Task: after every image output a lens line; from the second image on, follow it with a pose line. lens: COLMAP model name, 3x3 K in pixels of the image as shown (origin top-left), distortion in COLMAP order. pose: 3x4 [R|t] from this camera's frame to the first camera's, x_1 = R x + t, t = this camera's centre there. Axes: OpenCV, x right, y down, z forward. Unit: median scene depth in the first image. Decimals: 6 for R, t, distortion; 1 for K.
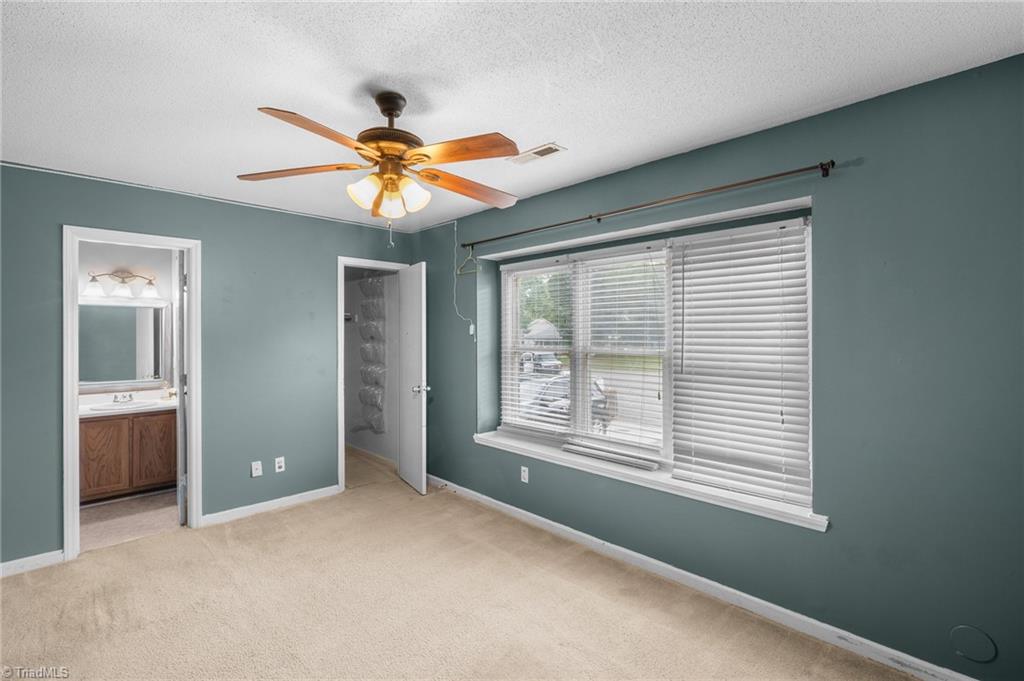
lens RADIAL K [[462.4, 0, 507.4], [0, 462.4, 336.2], [0, 0, 1]] dist [-0.000059, 0.000115]
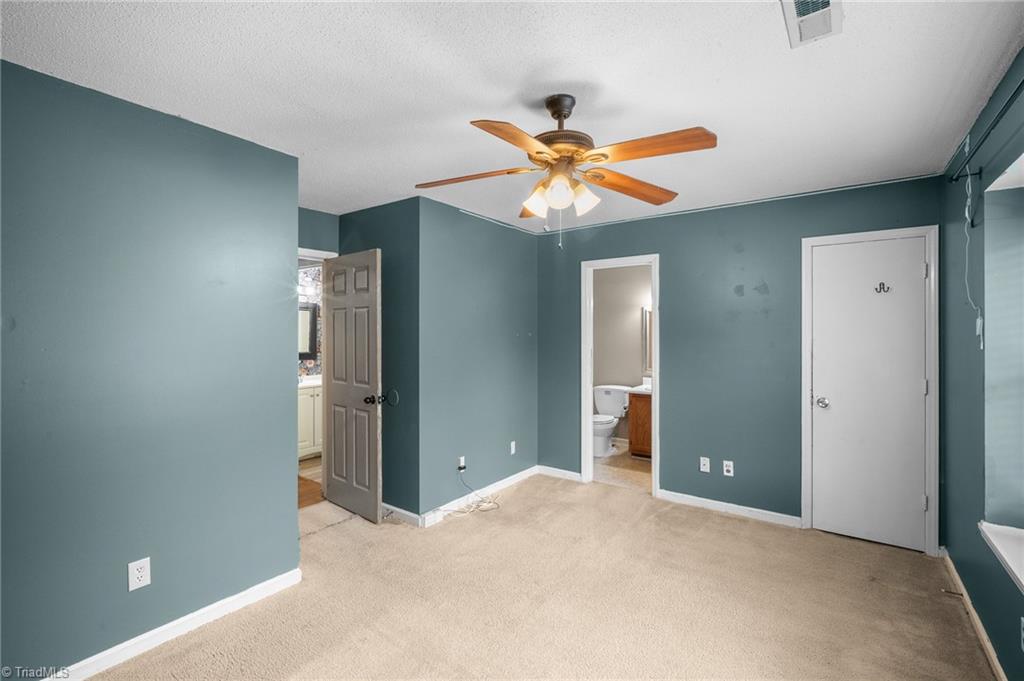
lens RADIAL K [[462.4, 0, 507.4], [0, 462.4, 336.2], [0, 0, 1]] dist [-0.000059, 0.000115]
pose [[0.164657, 0.008654, -0.986313, 0.387778], [-0.004499, 0.999958, 0.008022, -0.005058], [0.986341, 0.003117, 0.164689, 0.386222]]
